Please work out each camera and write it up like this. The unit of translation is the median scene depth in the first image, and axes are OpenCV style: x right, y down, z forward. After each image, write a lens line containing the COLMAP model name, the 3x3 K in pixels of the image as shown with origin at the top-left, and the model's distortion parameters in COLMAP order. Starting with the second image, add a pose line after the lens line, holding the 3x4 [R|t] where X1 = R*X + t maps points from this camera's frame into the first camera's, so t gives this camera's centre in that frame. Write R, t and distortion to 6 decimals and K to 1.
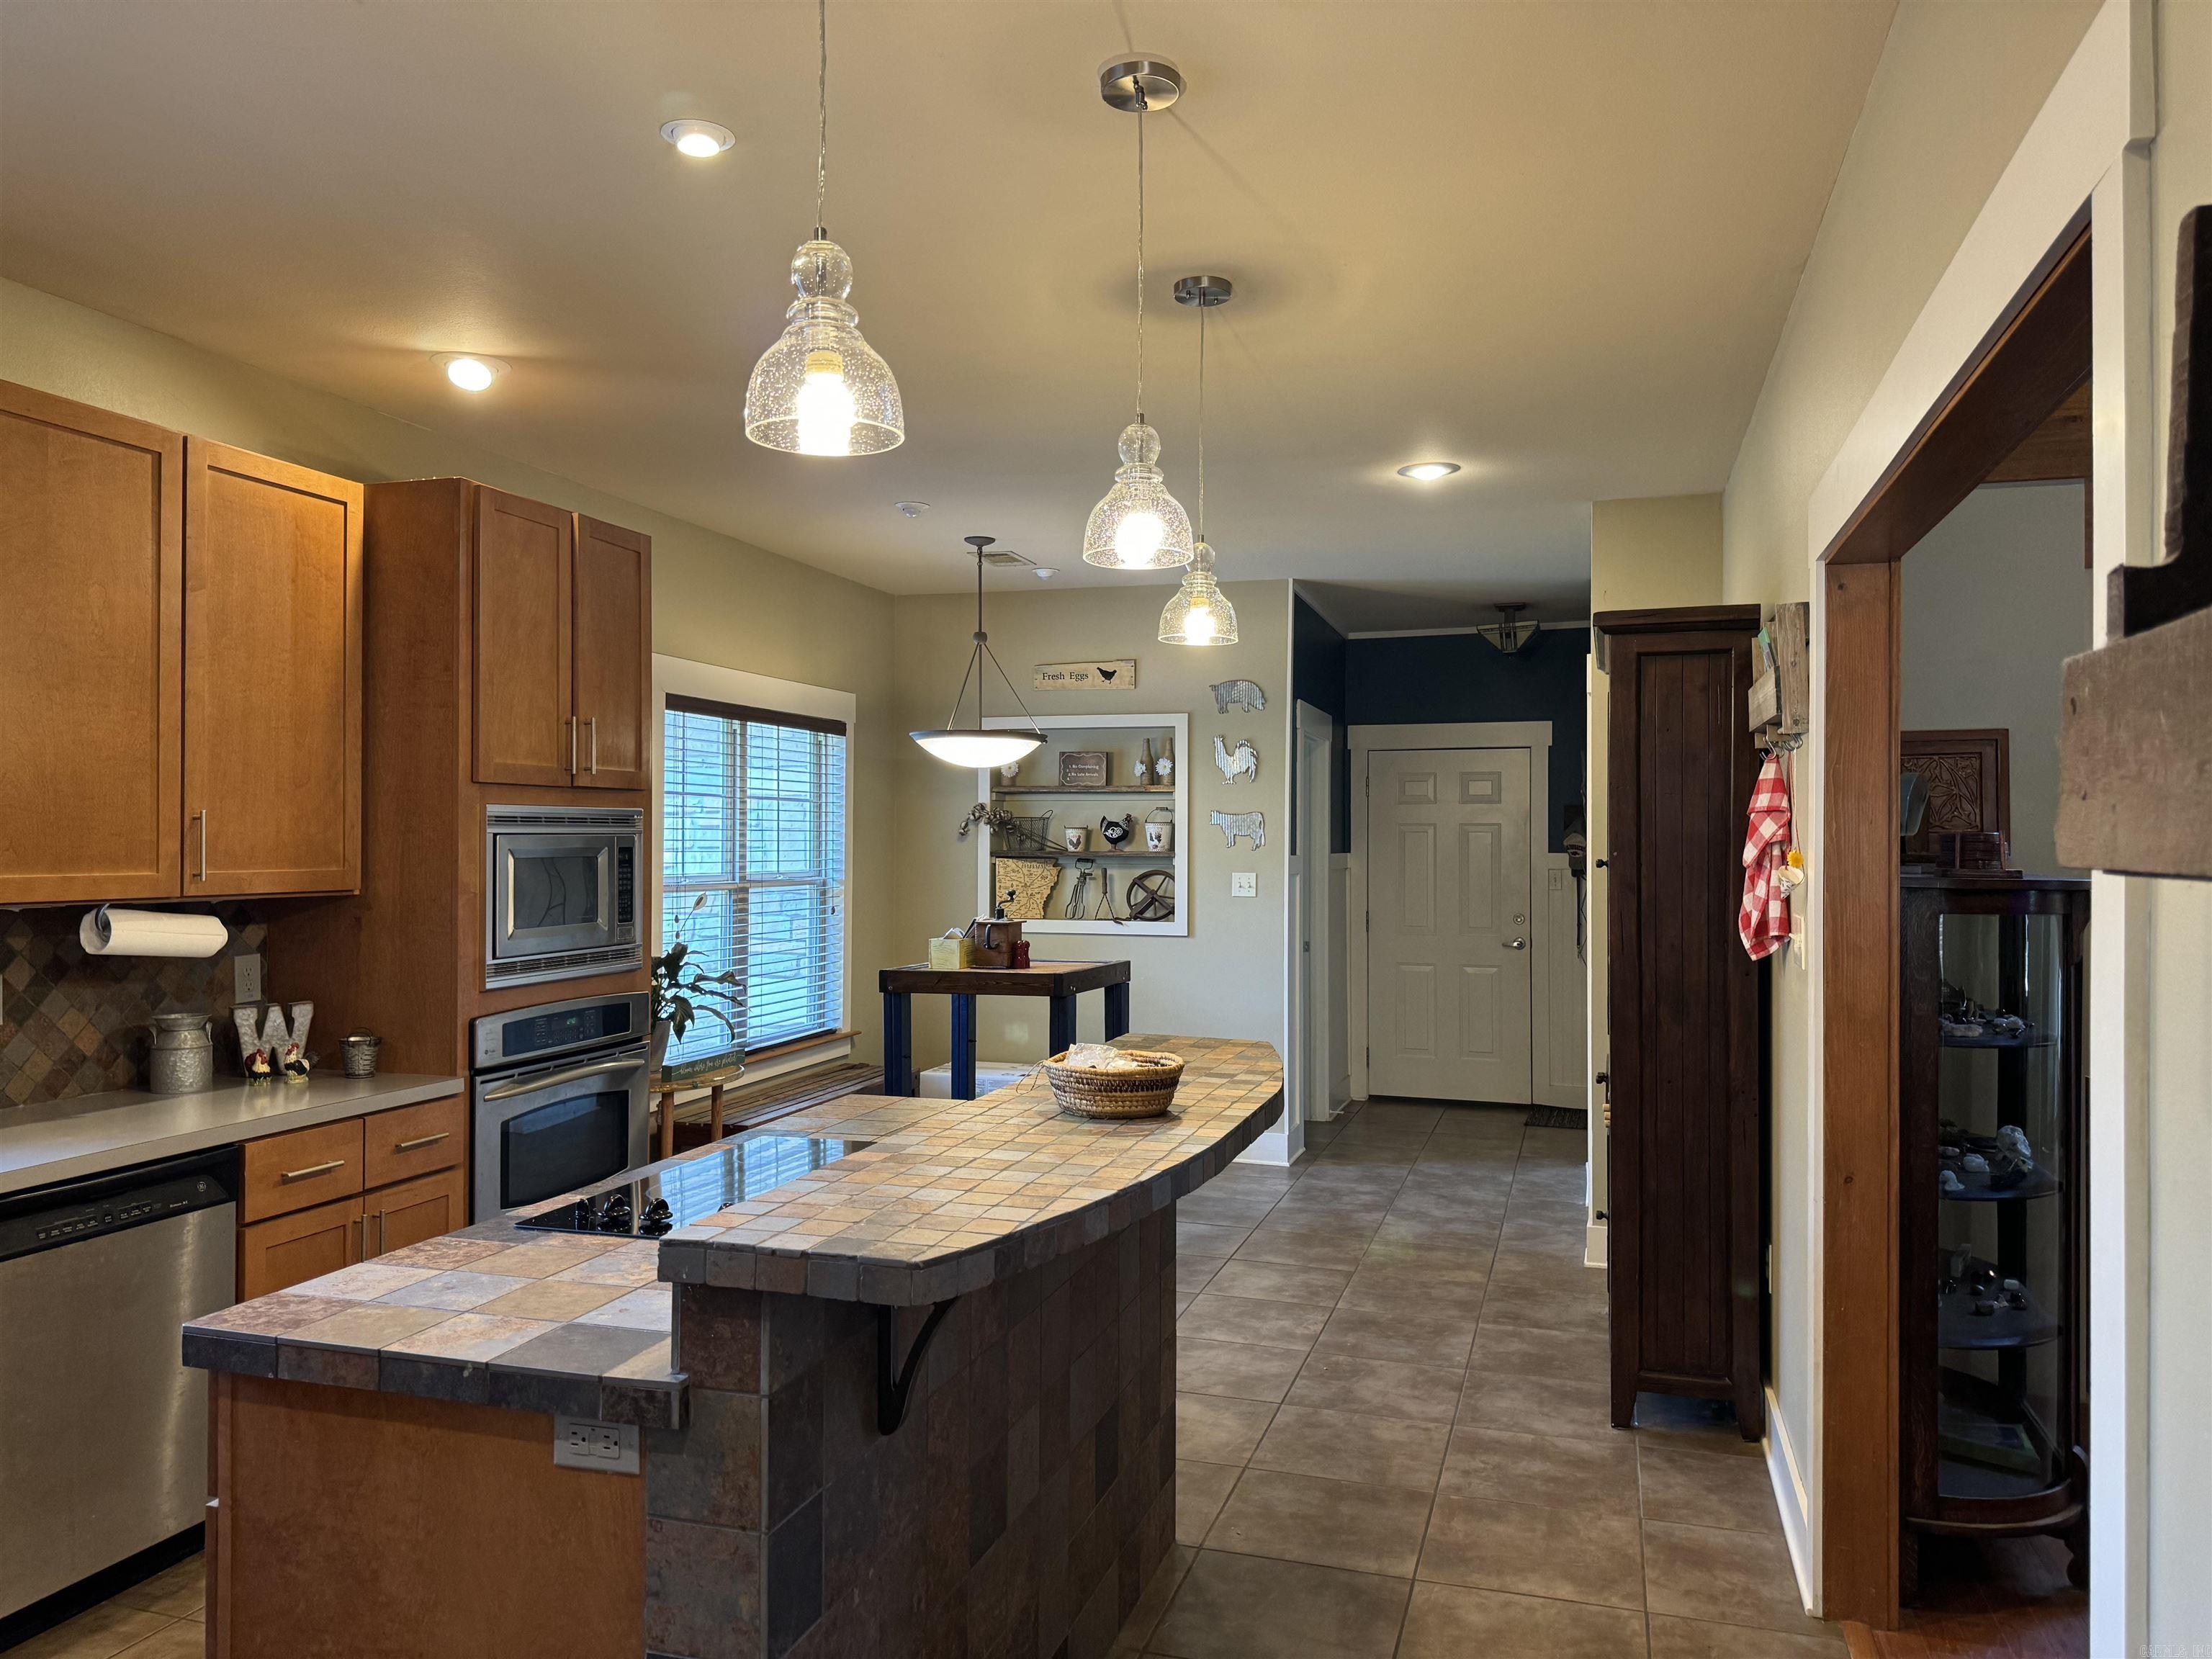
lens RADIAL K [[1541.5, 0, 1106.0], [0, 1541.5, 829.5], [0, 0, 1]] dist [0.132110, -0.220001]
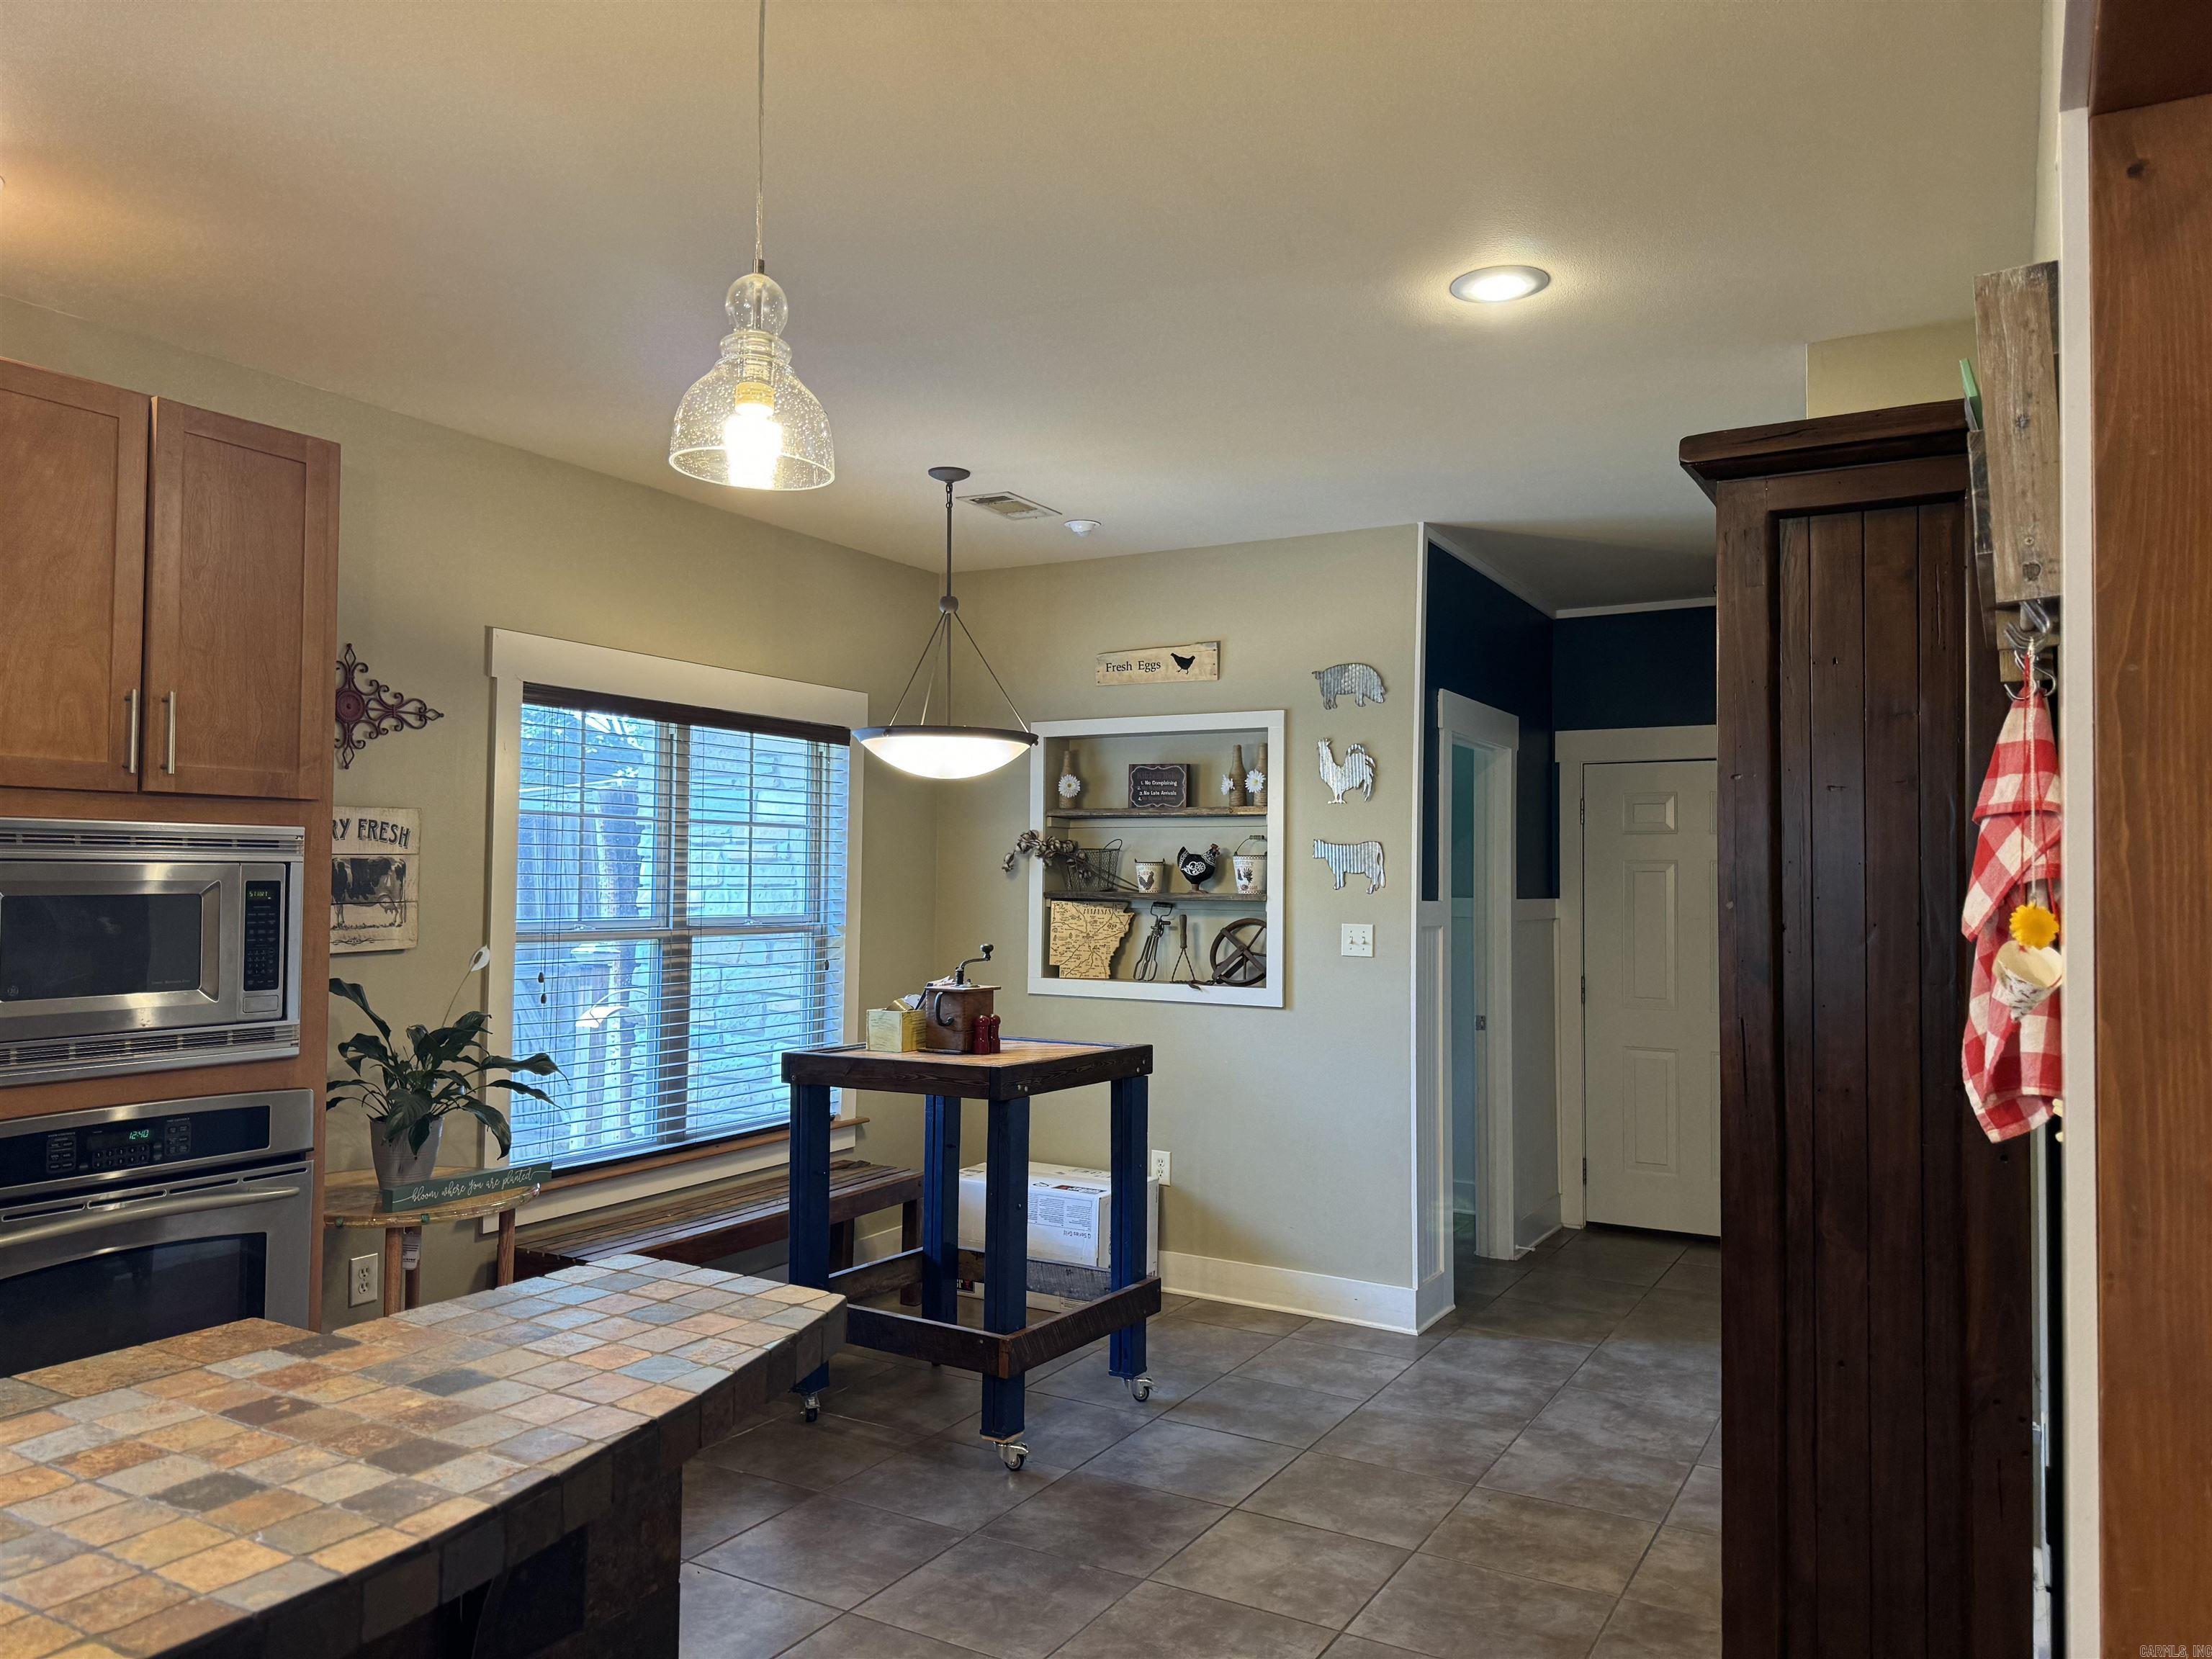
lens RADIAL K [[1541.5, 0, 1106.0], [0, 1541.5, 829.5], [0, 0, 1]] dist [0.132110, -0.220001]
pose [[0.976087, -0.000877, -0.217379, 0.133633], [-0.004904, 0.999649, -0.026051, 0.002864], [0.217326, 0.026494, 0.975739, 0.253610]]
